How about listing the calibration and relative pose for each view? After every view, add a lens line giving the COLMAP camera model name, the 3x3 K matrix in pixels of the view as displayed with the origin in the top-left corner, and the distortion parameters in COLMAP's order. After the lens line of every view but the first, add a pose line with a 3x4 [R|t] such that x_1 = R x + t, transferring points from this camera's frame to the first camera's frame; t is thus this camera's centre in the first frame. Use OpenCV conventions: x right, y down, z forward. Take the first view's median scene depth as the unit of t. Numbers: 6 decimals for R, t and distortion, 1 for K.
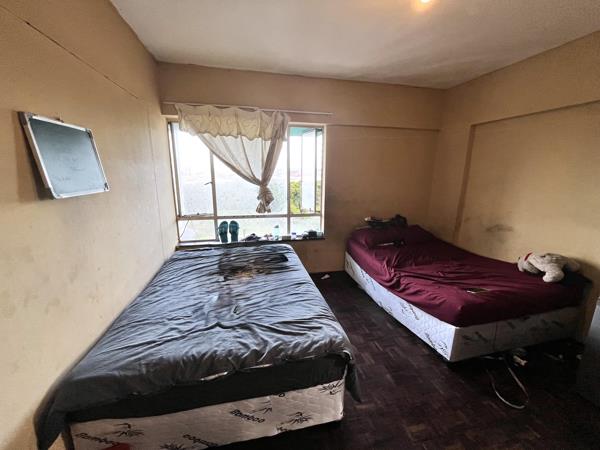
lens RADIAL K [[246.0, 0, 300.8], [0, 246.0, 225.6], [0, 0, 1]] dist [-0.001355, 0.000048]
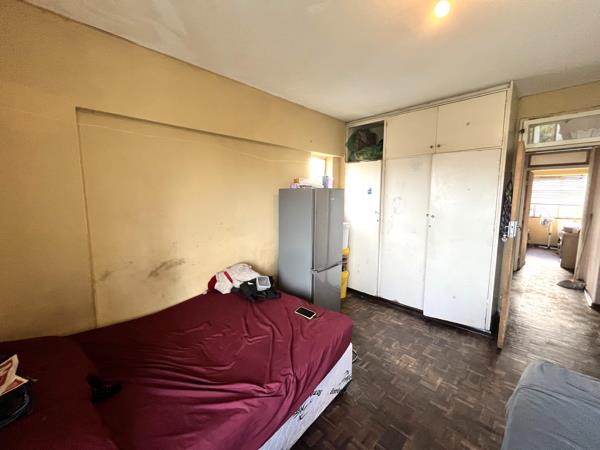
lens RADIAL K [[246.0, 0, 298.2], [0, 246.0, 221.7], [0, 0, 1]] dist [-0.001355, 0.000048]
pose [[-0.536271, -0.099882, 0.838115, -0.038325], [0.174977, 0.958246, 0.226158, -0.222023], [-0.825710, 0.267933, -0.496402, 1.001805]]
